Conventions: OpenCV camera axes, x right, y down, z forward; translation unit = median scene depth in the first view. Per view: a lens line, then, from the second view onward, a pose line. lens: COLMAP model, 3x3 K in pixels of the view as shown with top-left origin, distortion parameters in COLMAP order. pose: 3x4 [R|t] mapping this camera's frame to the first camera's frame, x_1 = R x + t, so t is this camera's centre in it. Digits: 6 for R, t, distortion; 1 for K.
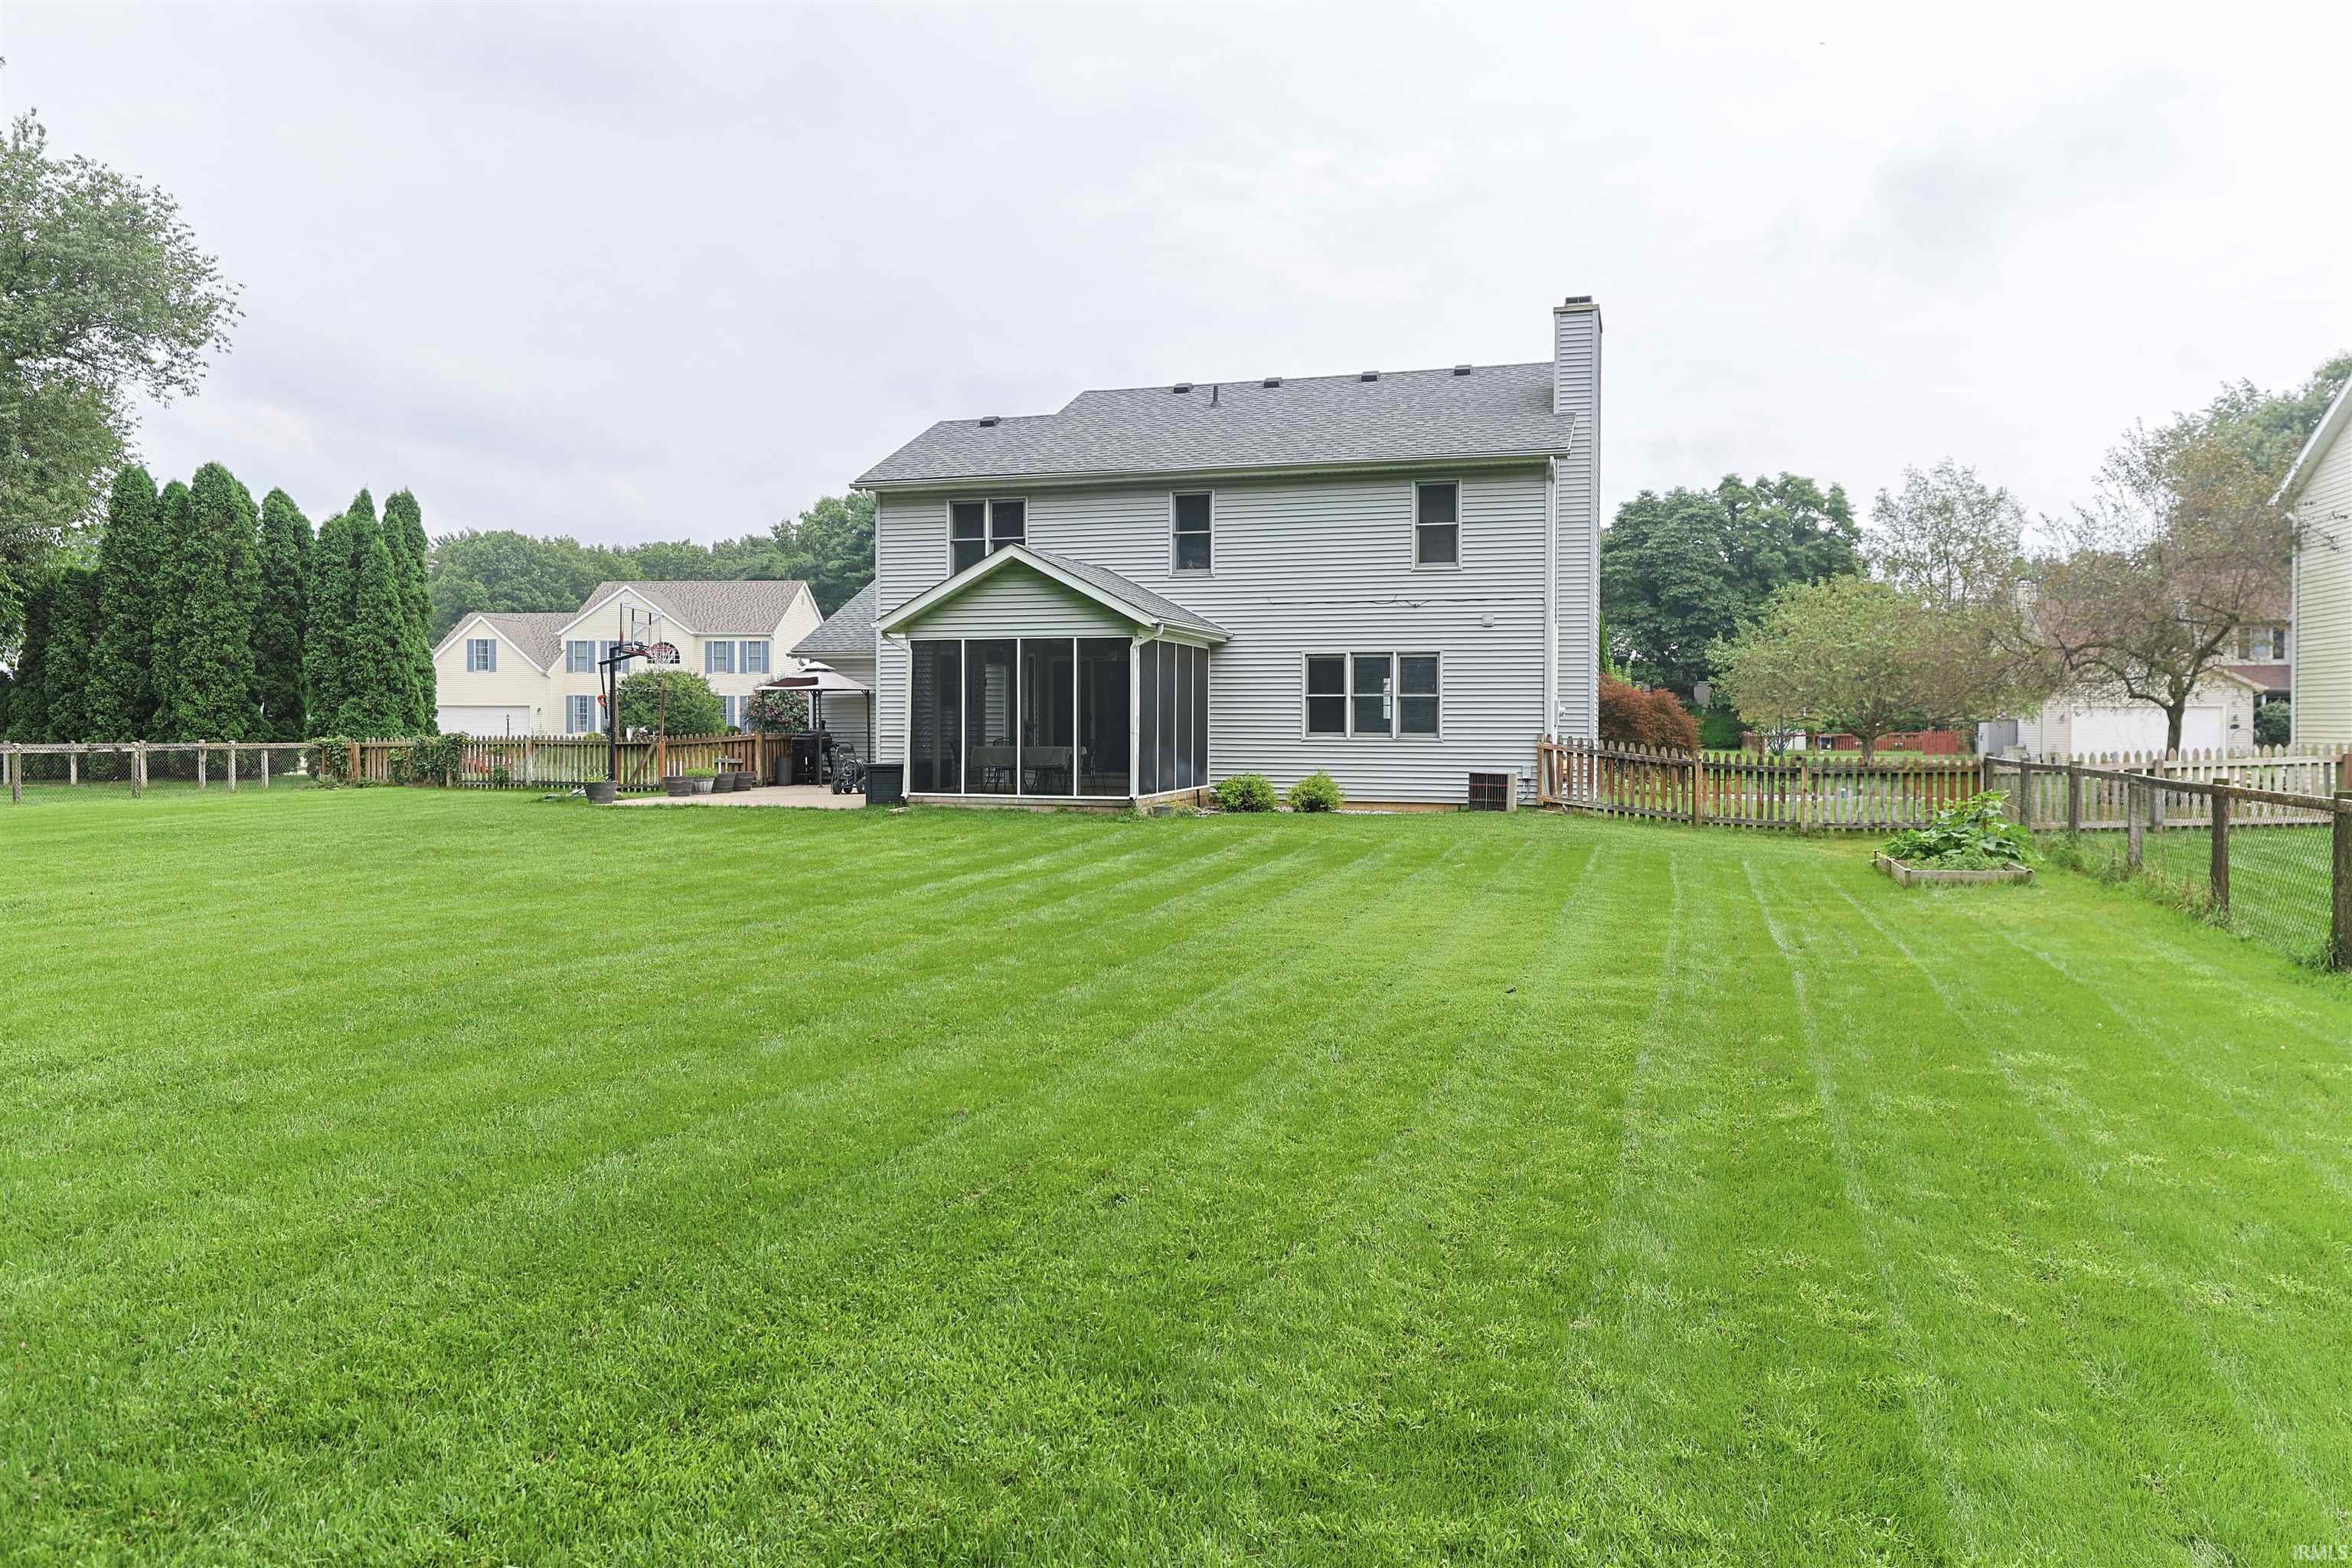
lens RADIAL K [[2401.6, 0, 1174.5], [0, 2401.6, 769.5], [0, 0, 1]] dist [-0.009244, 0.000000]
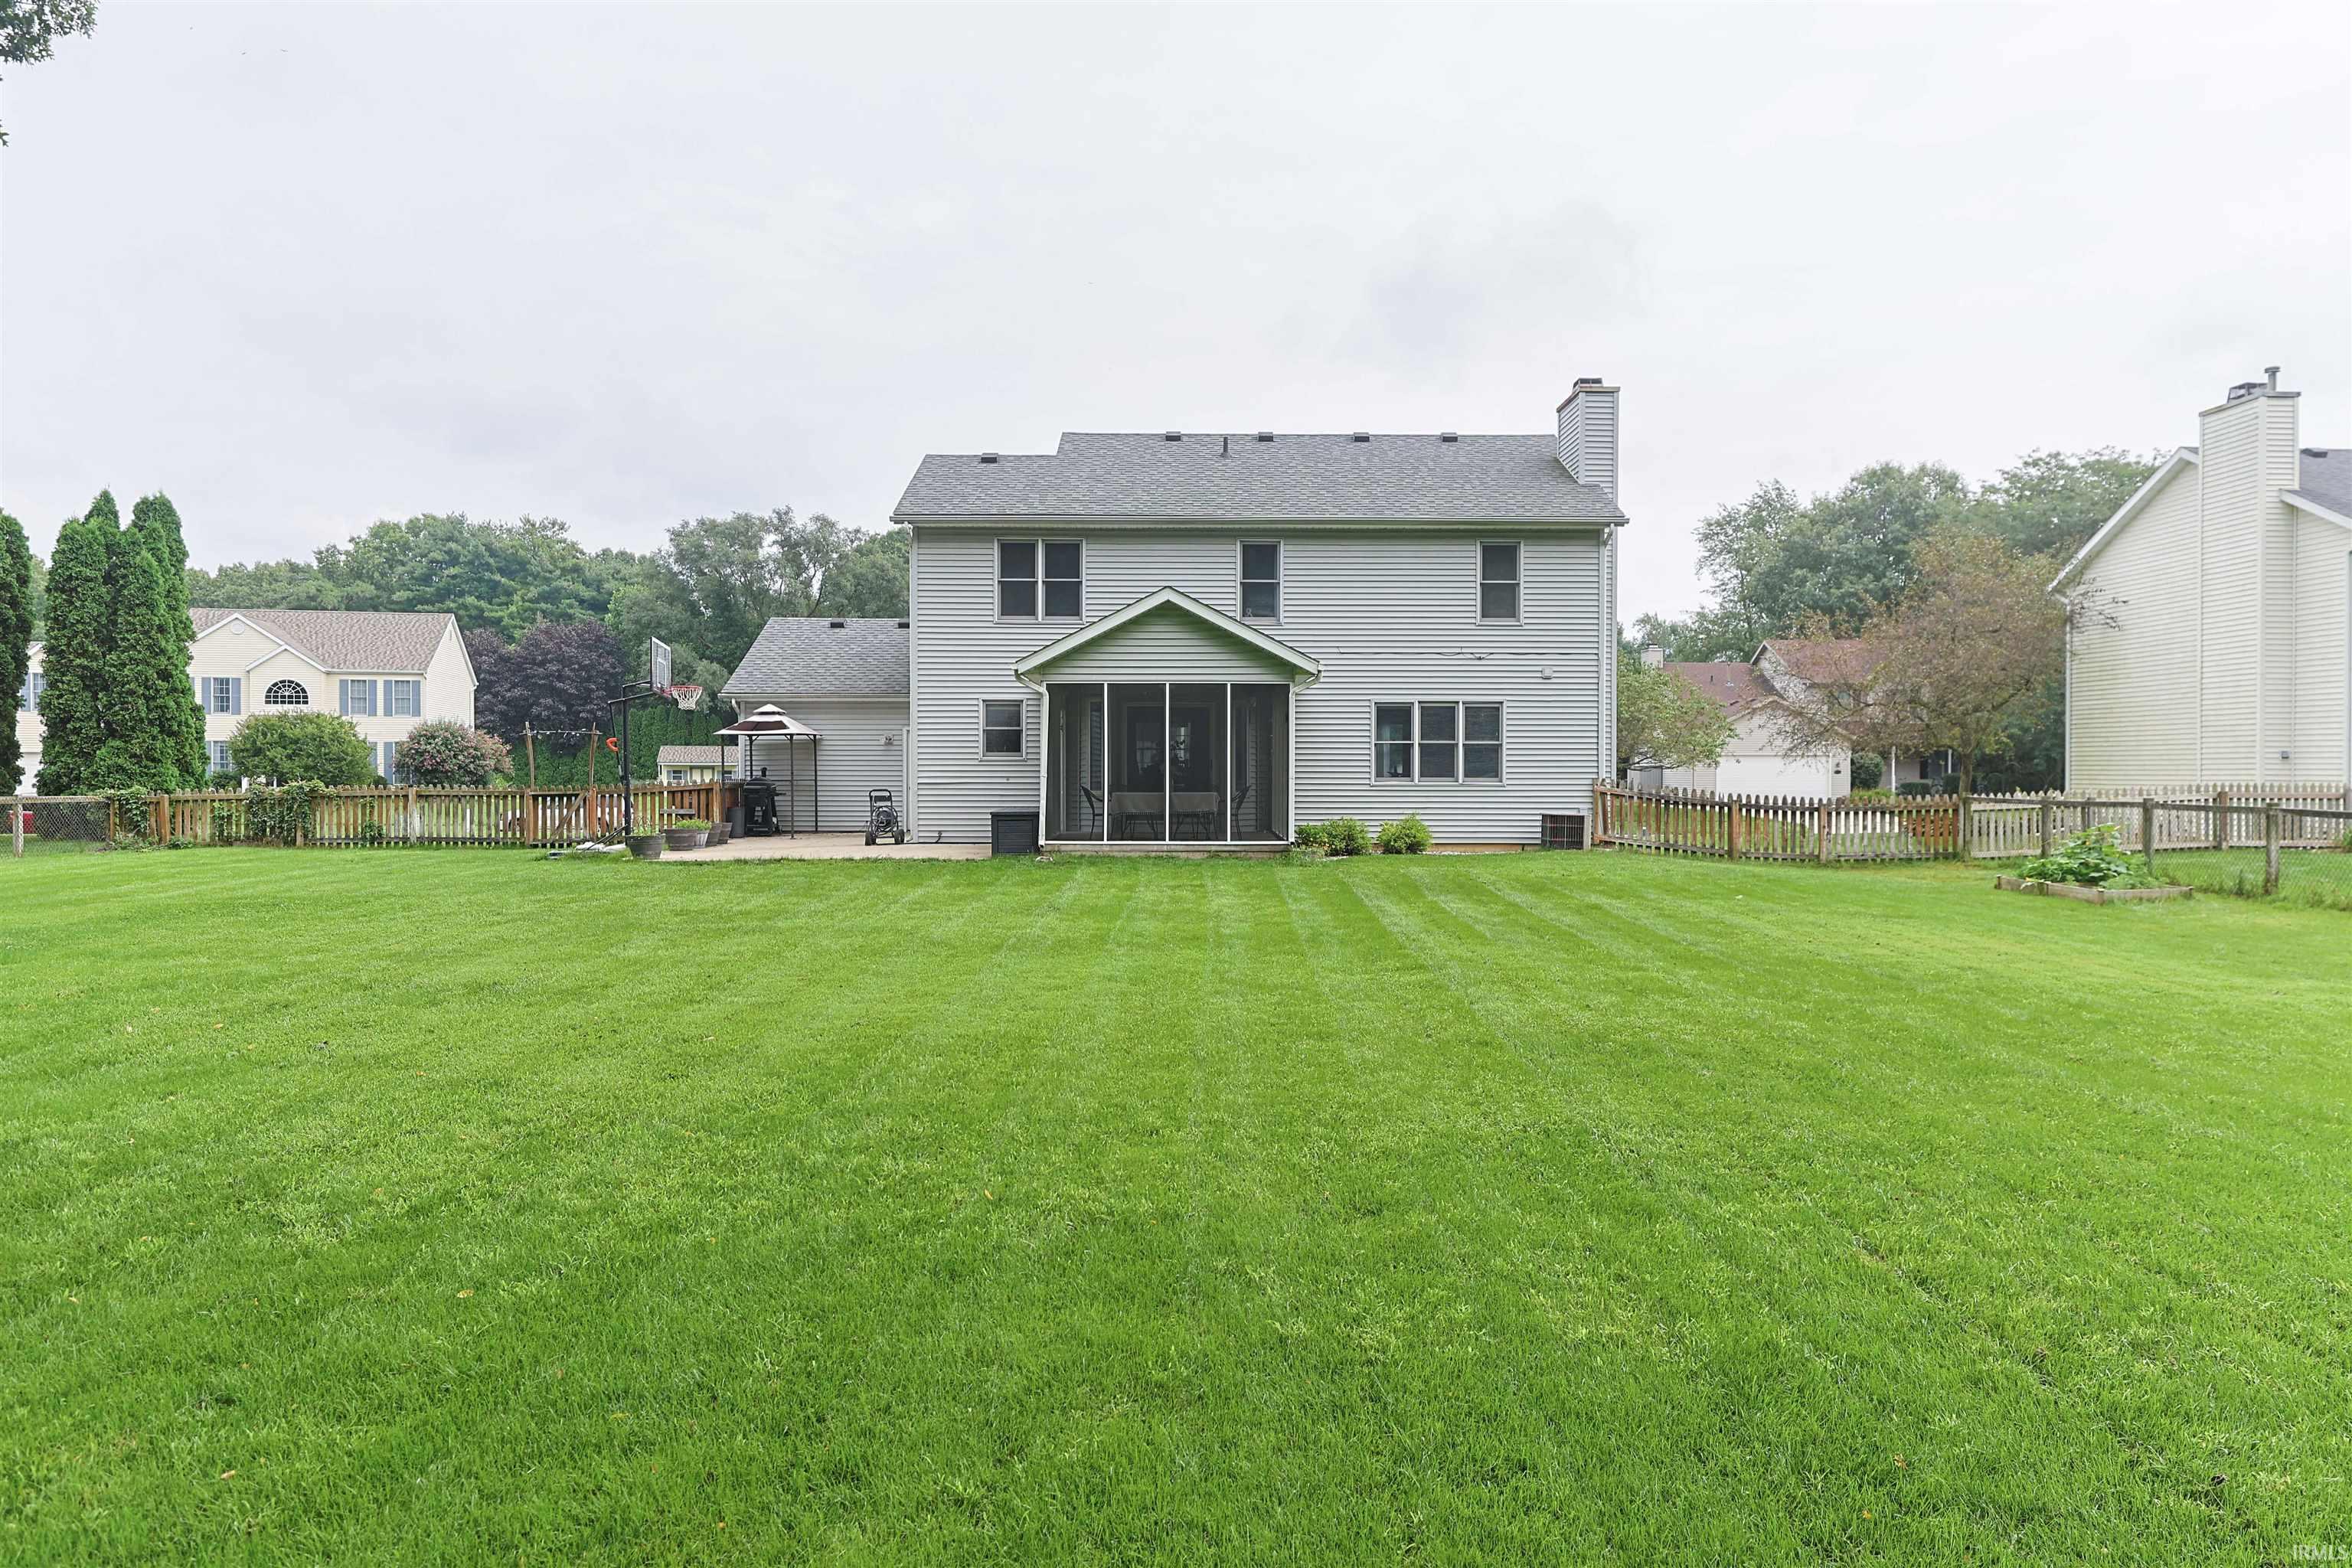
lens RADIAL K [[2401.6, 0, 1174.3], [0, 2401.6, 793.5], [0, 0, 1]] dist [-0.009244, 0.000000]
pose [[0.886523, -0.005778, 0.462649, -0.502746], [0.011275, 0.999895, -0.009118, -0.000048], [-0.462548, 0.013299, 0.886495, 0.119534]]
